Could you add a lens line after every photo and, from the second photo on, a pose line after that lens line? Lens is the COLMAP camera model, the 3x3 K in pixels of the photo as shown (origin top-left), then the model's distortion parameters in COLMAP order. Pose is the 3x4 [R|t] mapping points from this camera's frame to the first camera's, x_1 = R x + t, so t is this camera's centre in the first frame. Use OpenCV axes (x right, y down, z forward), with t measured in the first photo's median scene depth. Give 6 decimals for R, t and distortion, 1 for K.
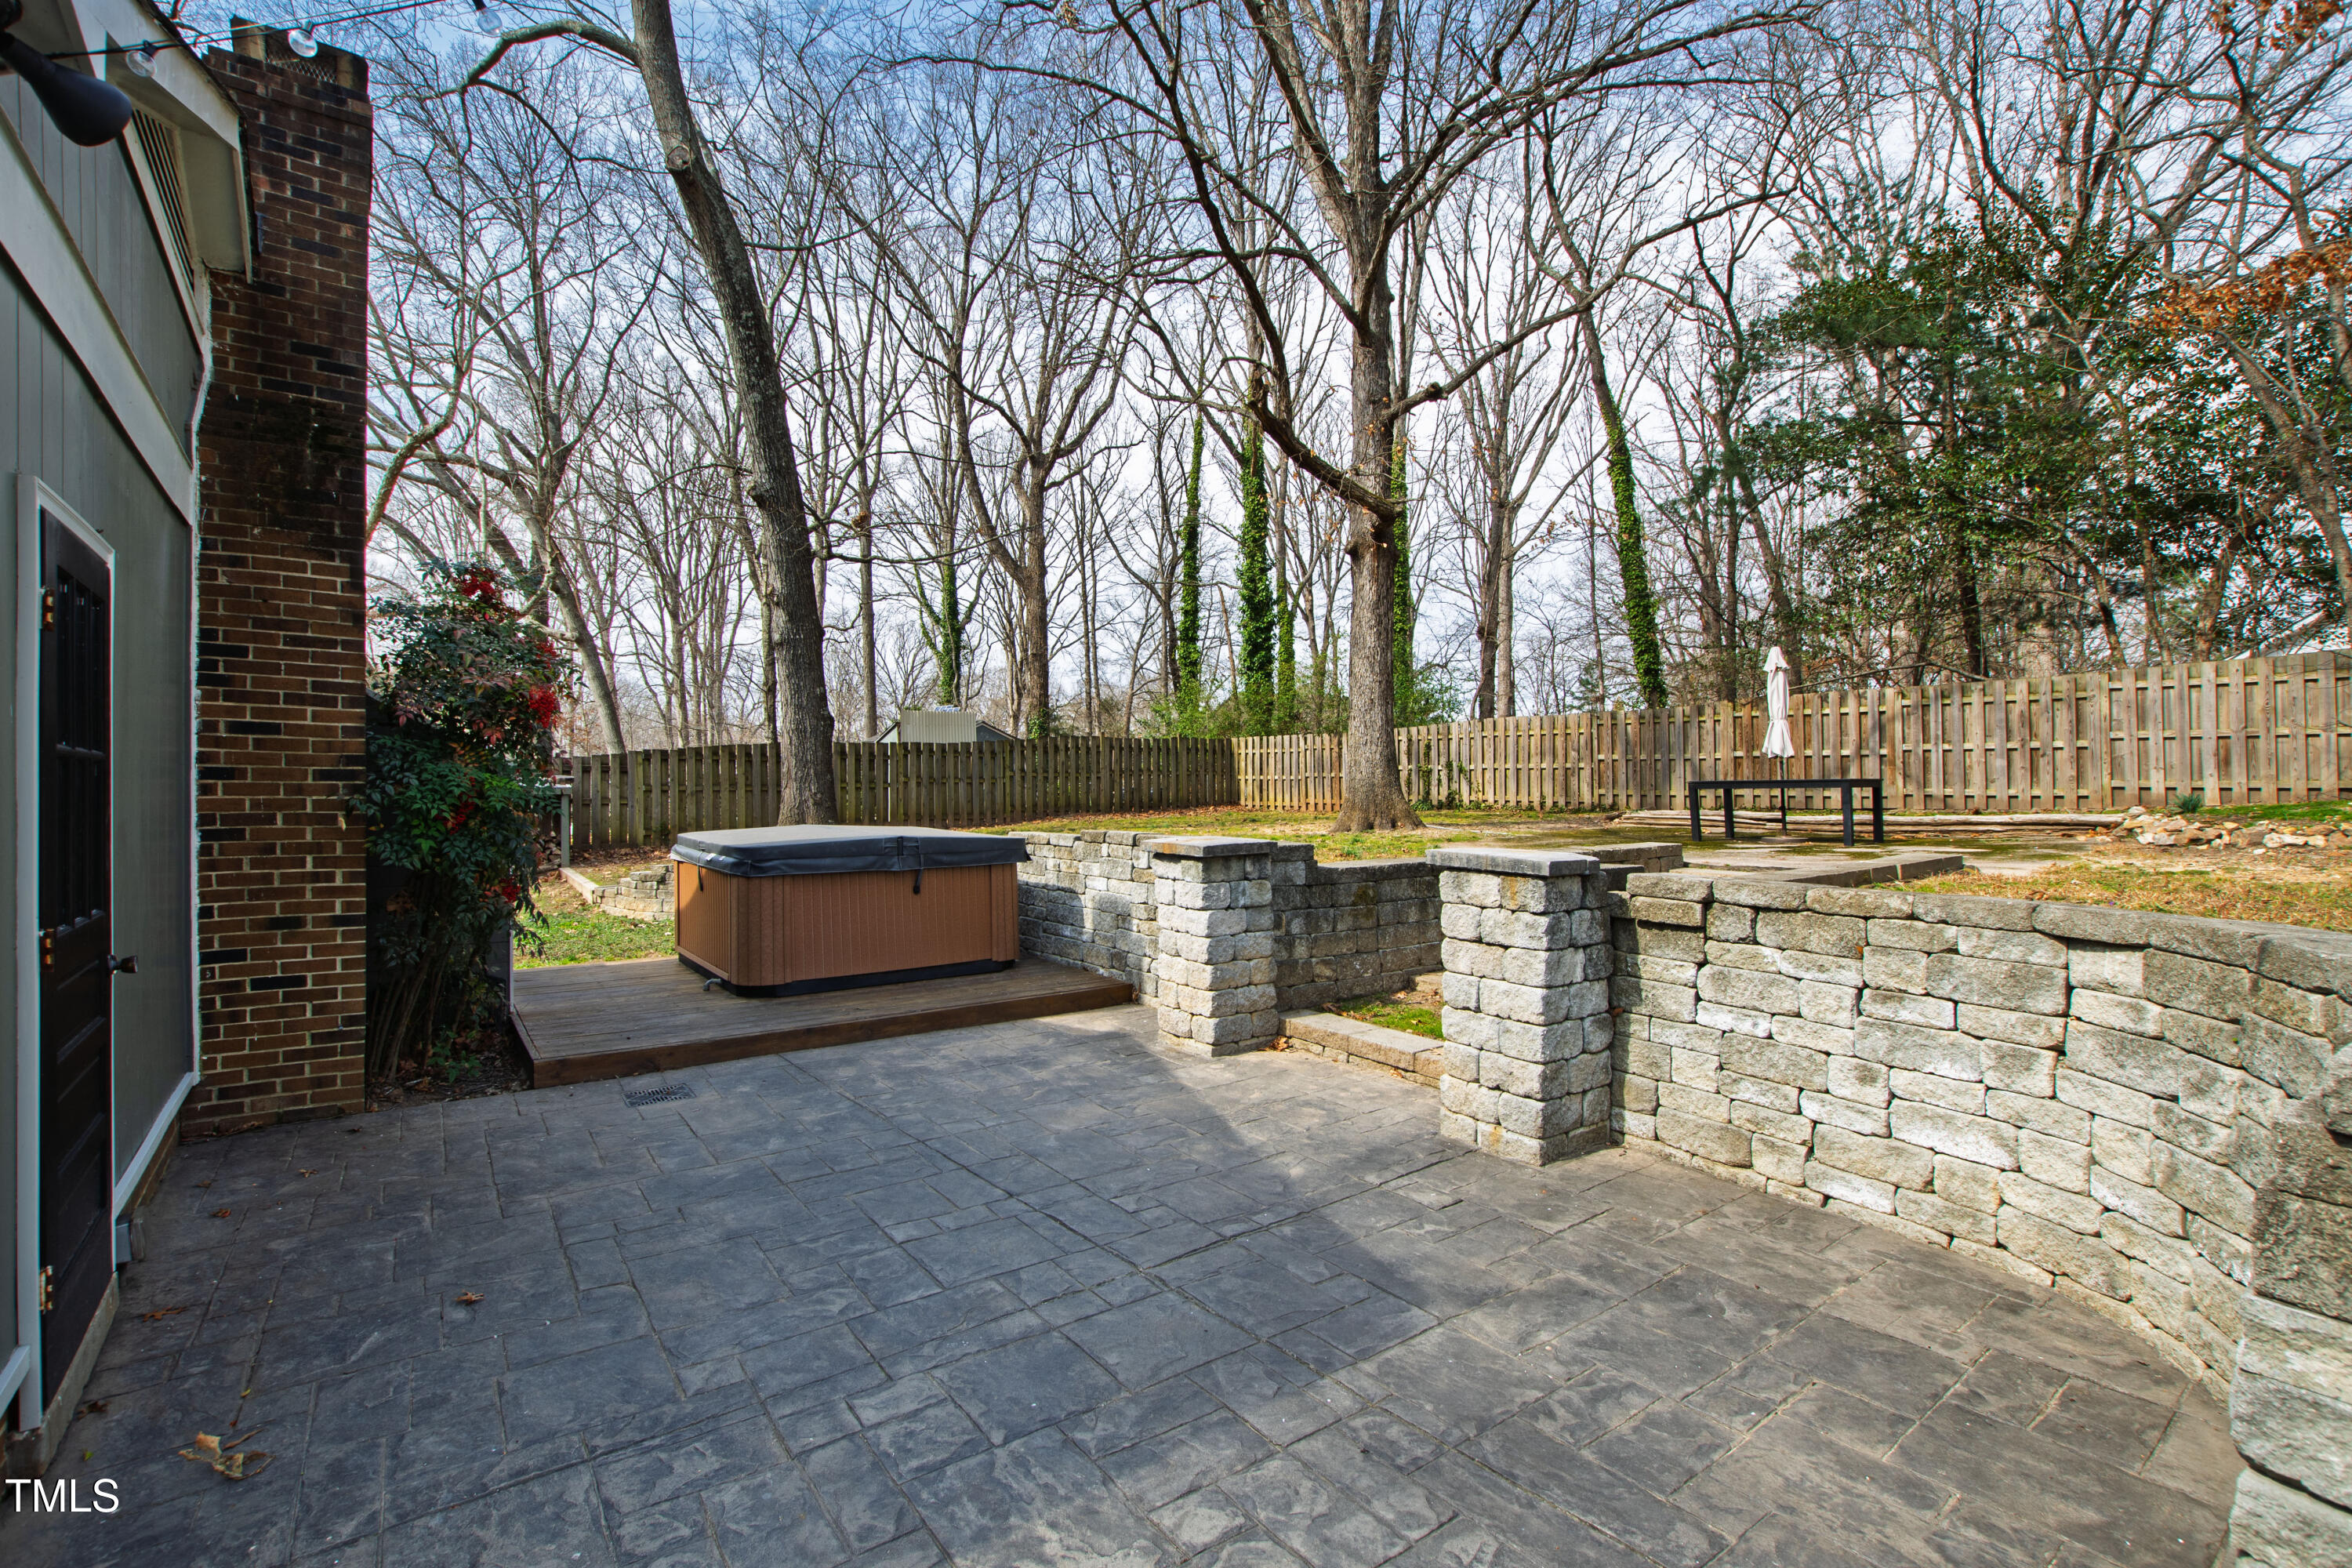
lens RADIAL K [[1044.9, 0, 1146.8], [0, 1044.9, 768.7], [0, 0, 1]] dist [-0.027962, 0.002420]
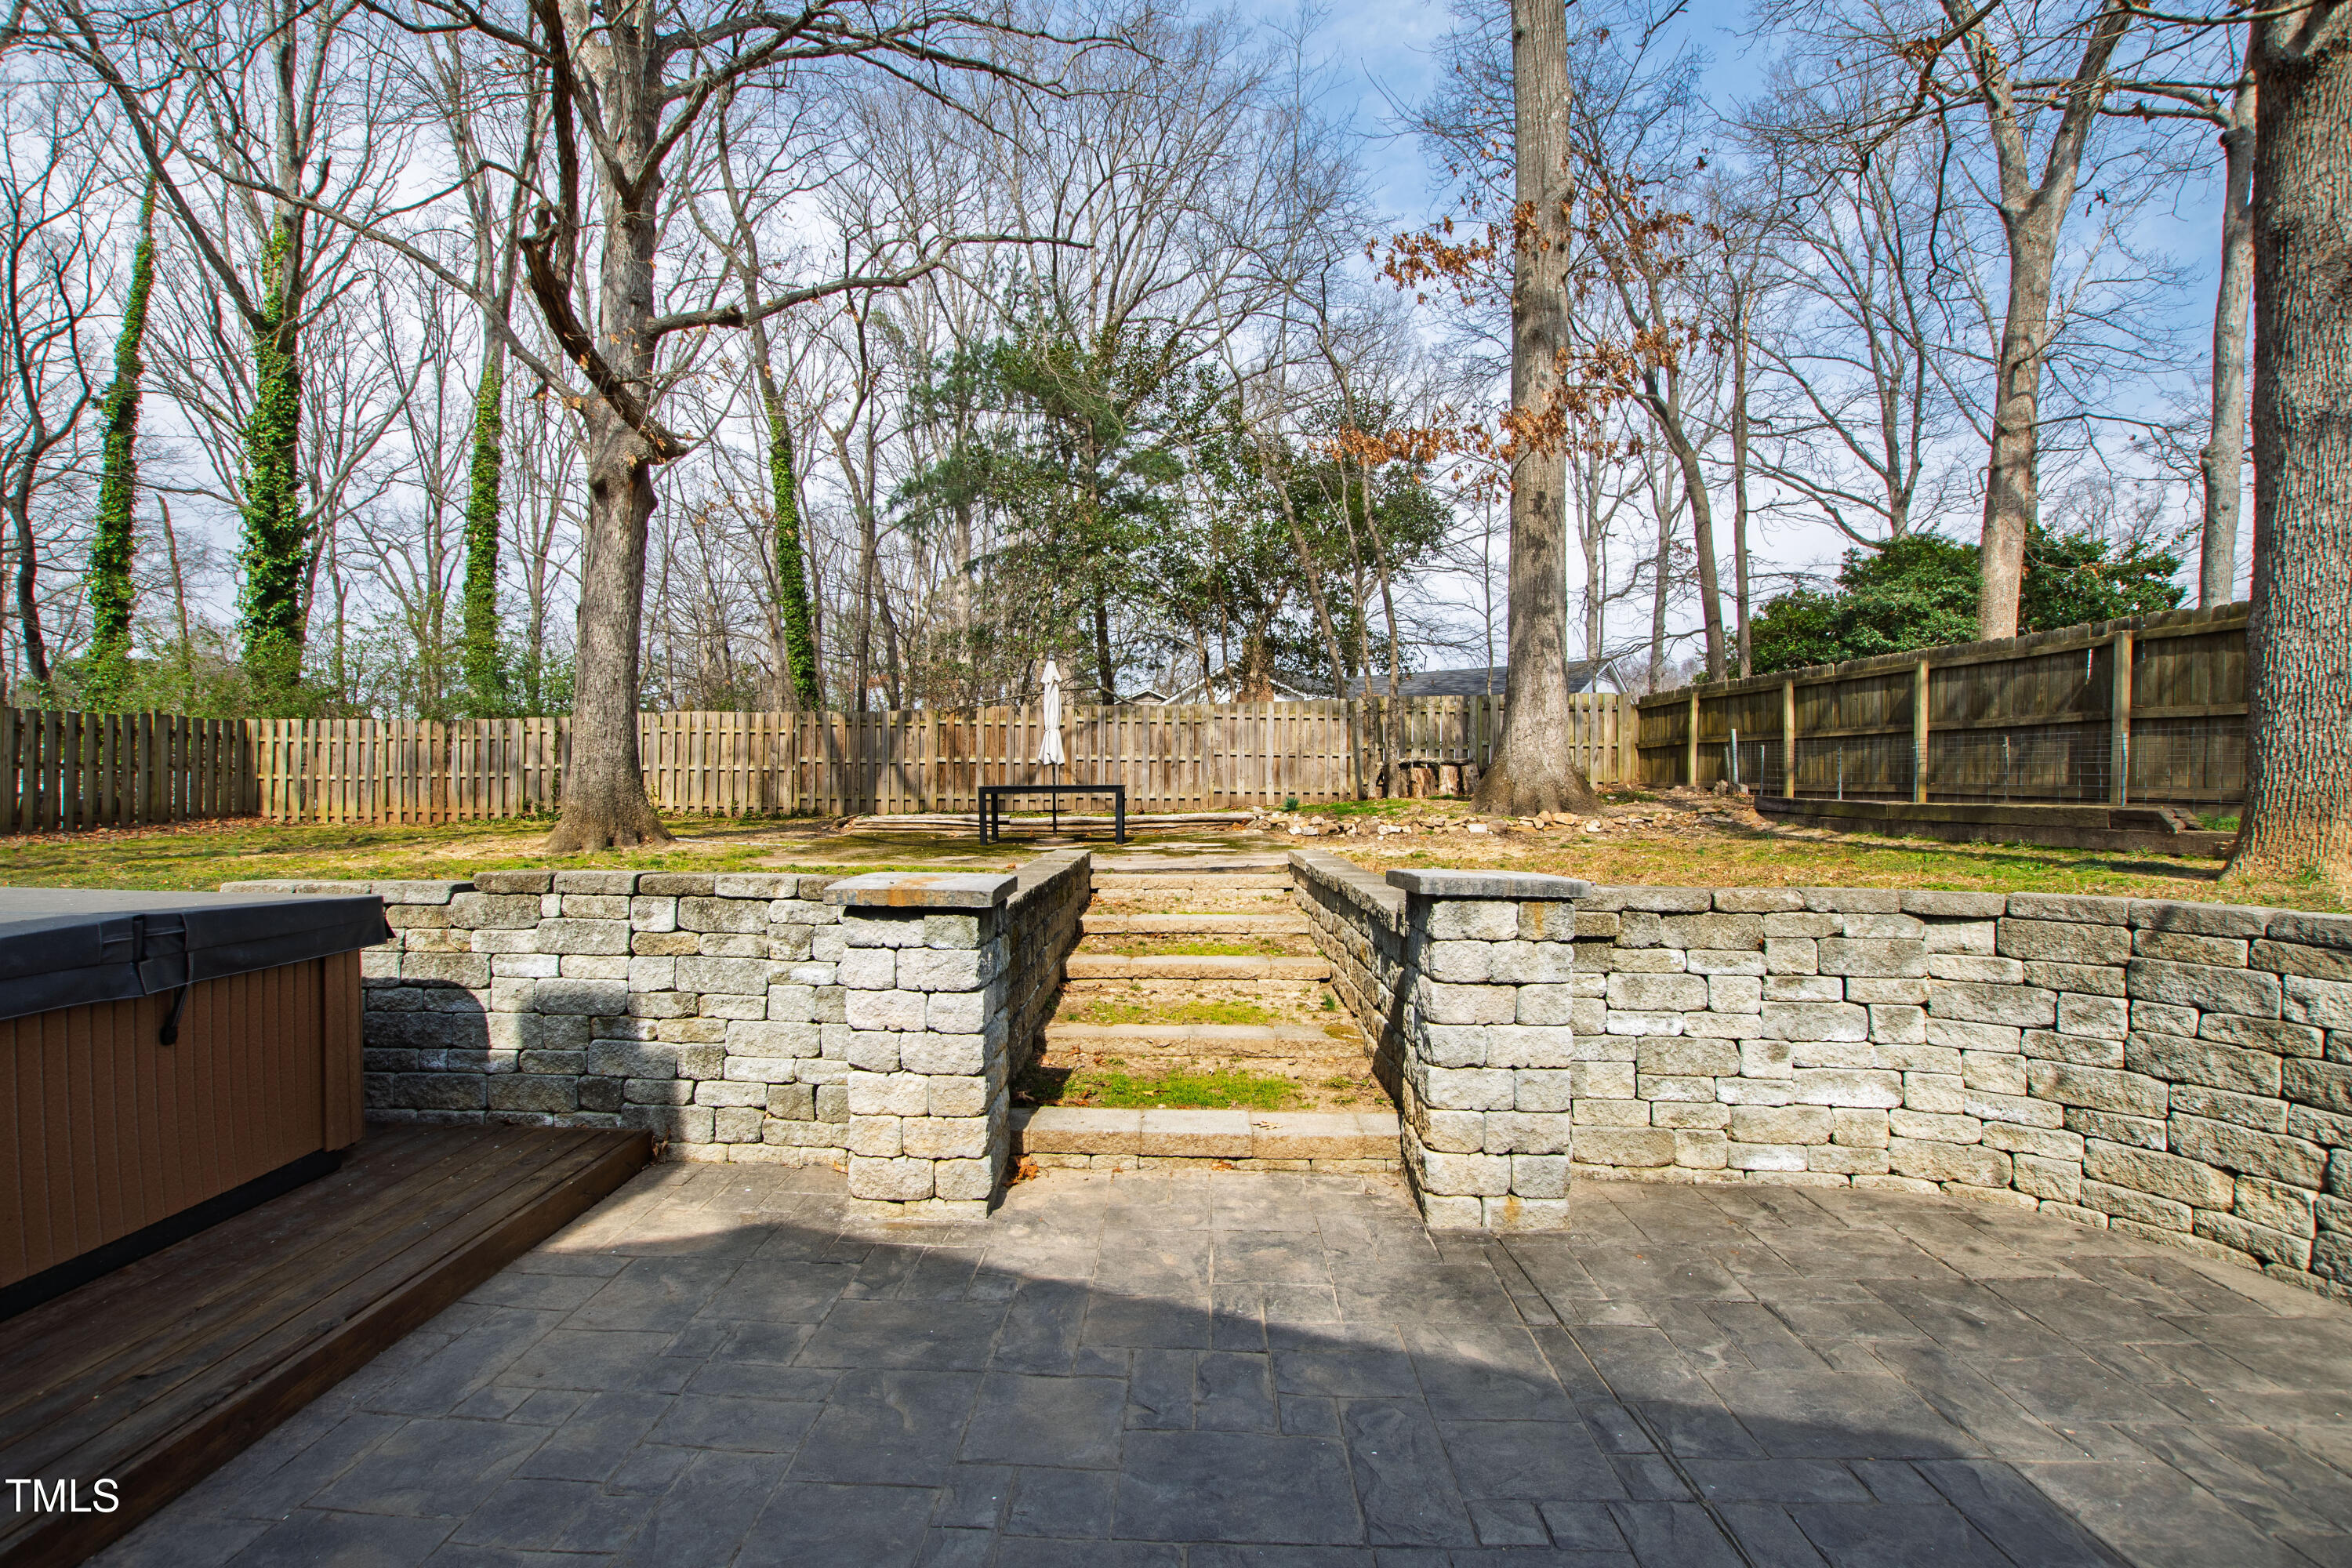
lens RADIAL K [[1044.9, 0, 1164.1], [0, 1044.9, 763.7], [0, 0, 1]] dist [-0.027962, 0.002420]
pose [[0.612127, 0.020083, 0.790504, -0.462341], [-0.014460, 0.999795, -0.014203, 0.005195], [-0.790627, -0.002737, 0.612292, 0.634543]]
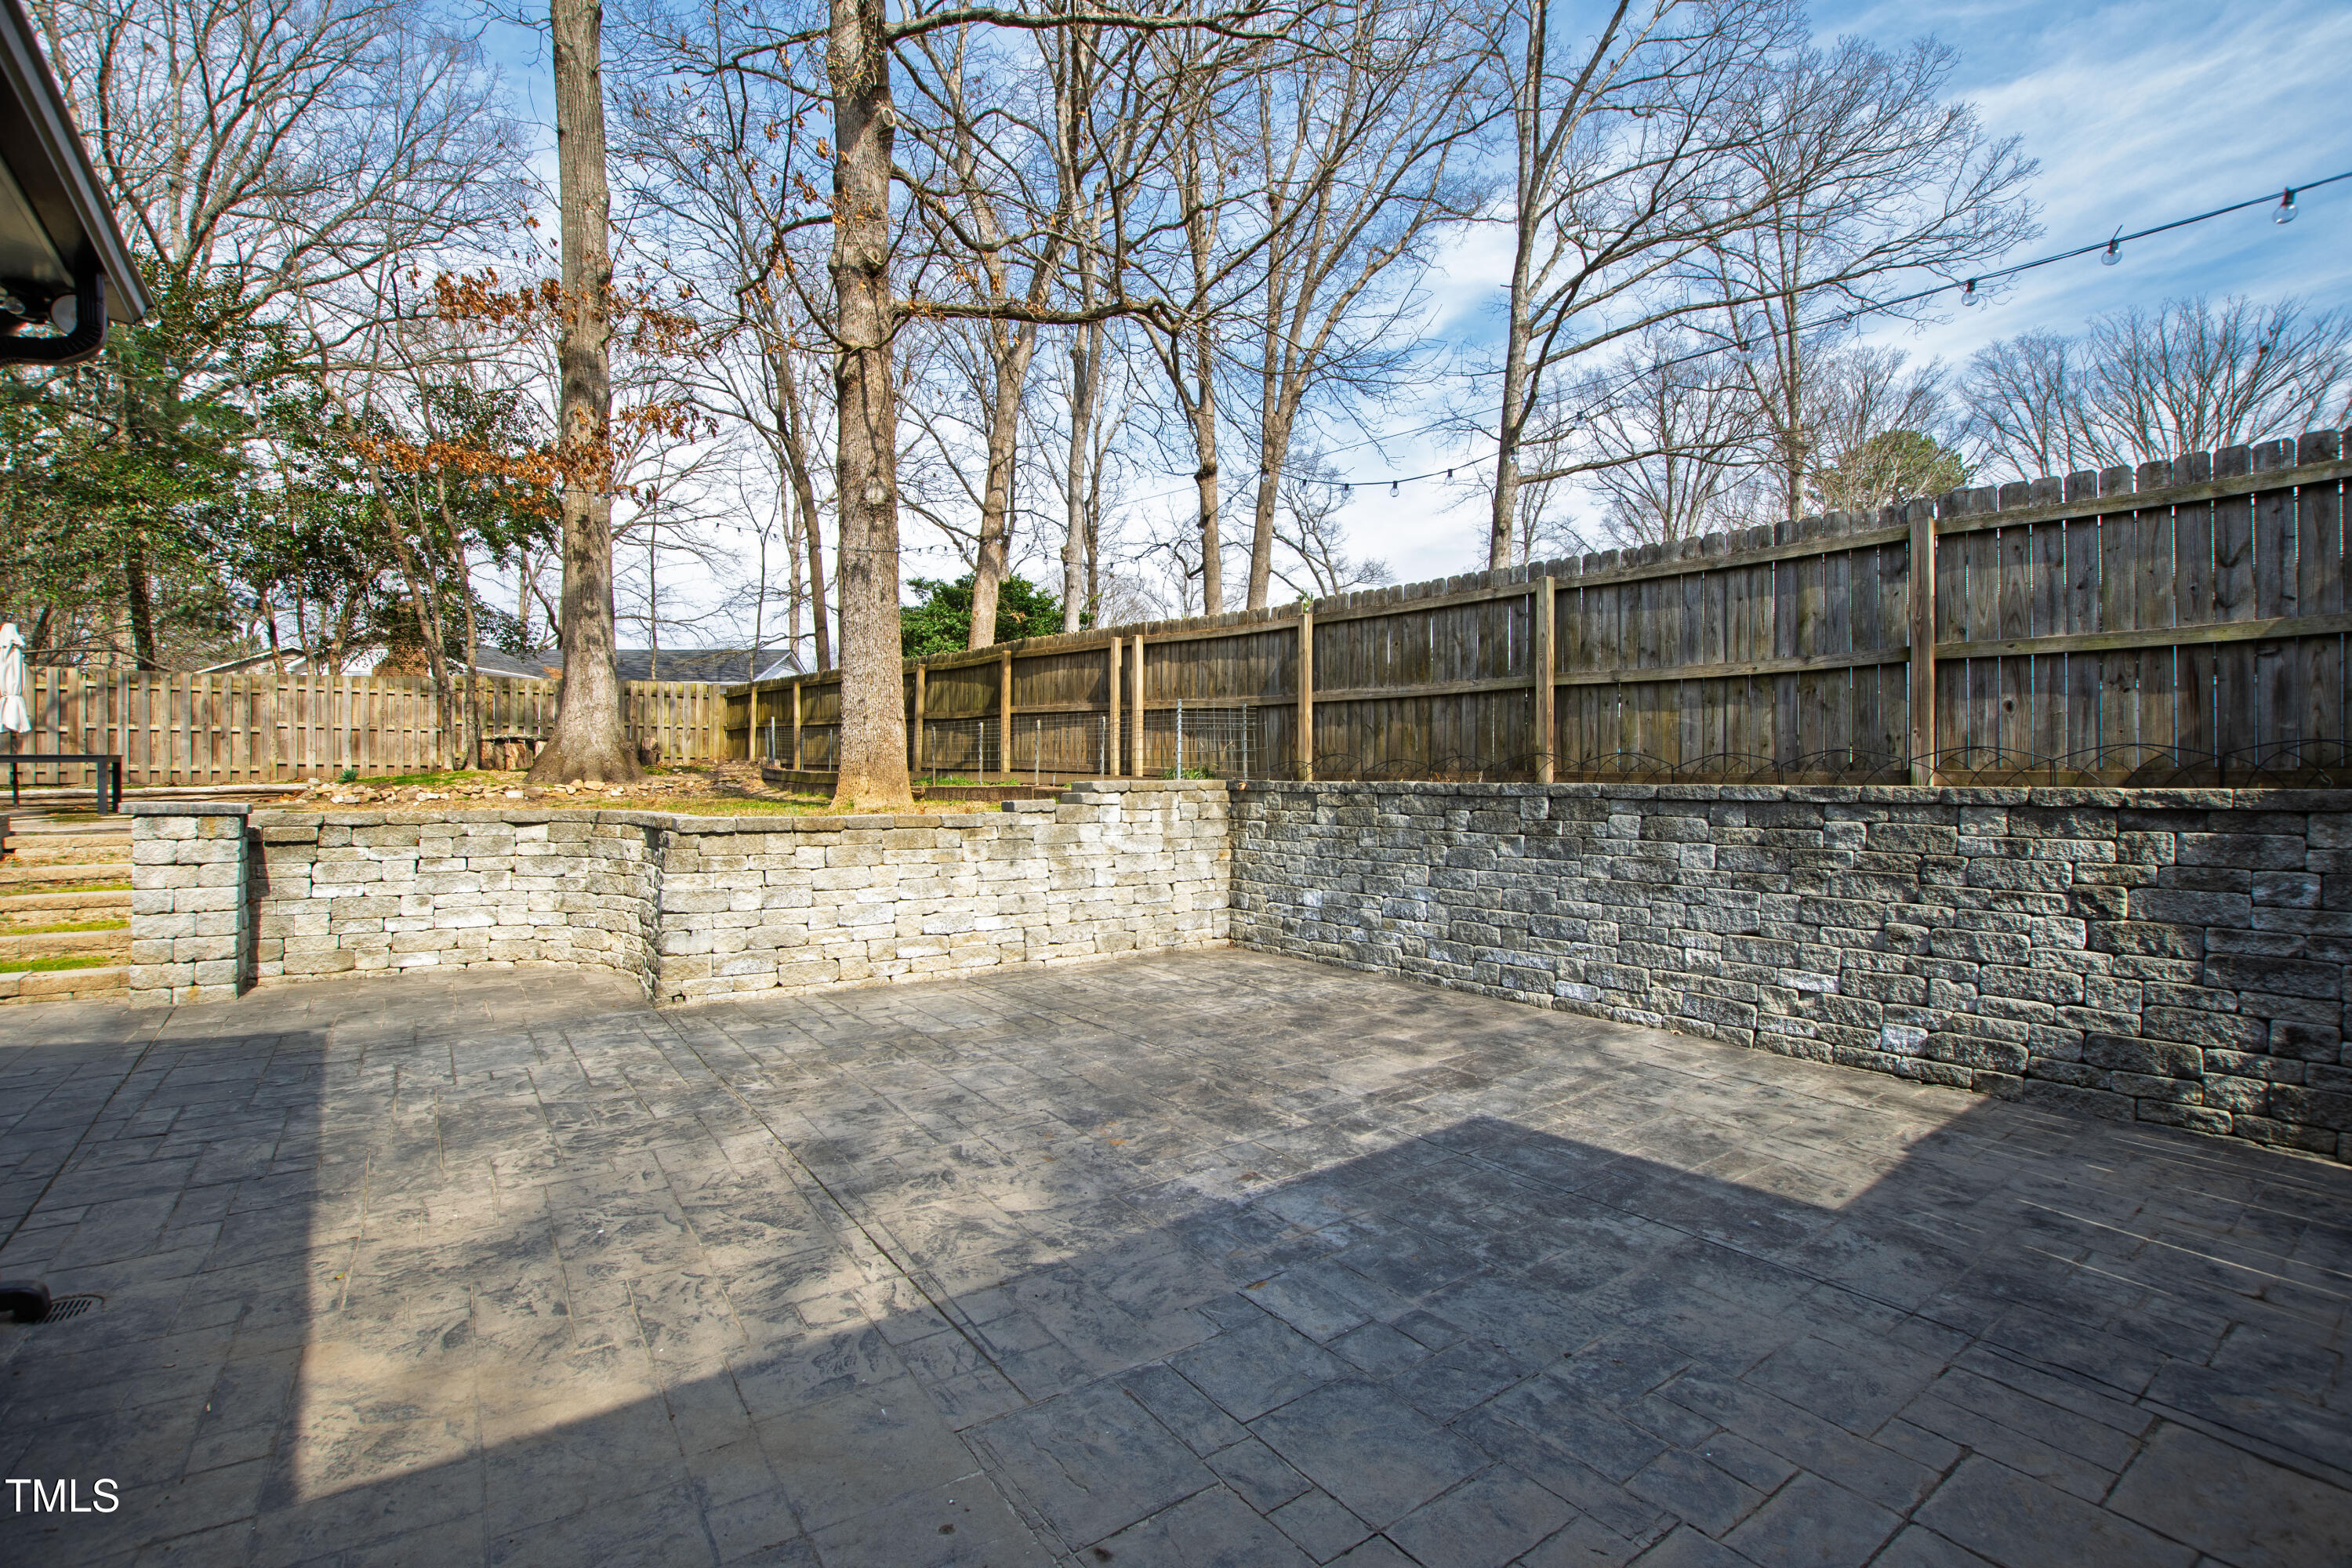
lens RADIAL K [[1044.9, 0, 1158.5], [0, 1044.9, 772.9], [0, 0, 1]] dist [-0.027962, 0.002420]
pose [[-0.000399, -0.002720, 0.999996, -1.007960], [-0.021141, 0.999773, 0.002711, 0.006027], [-0.999776, -0.021139, -0.000456, -0.335975]]
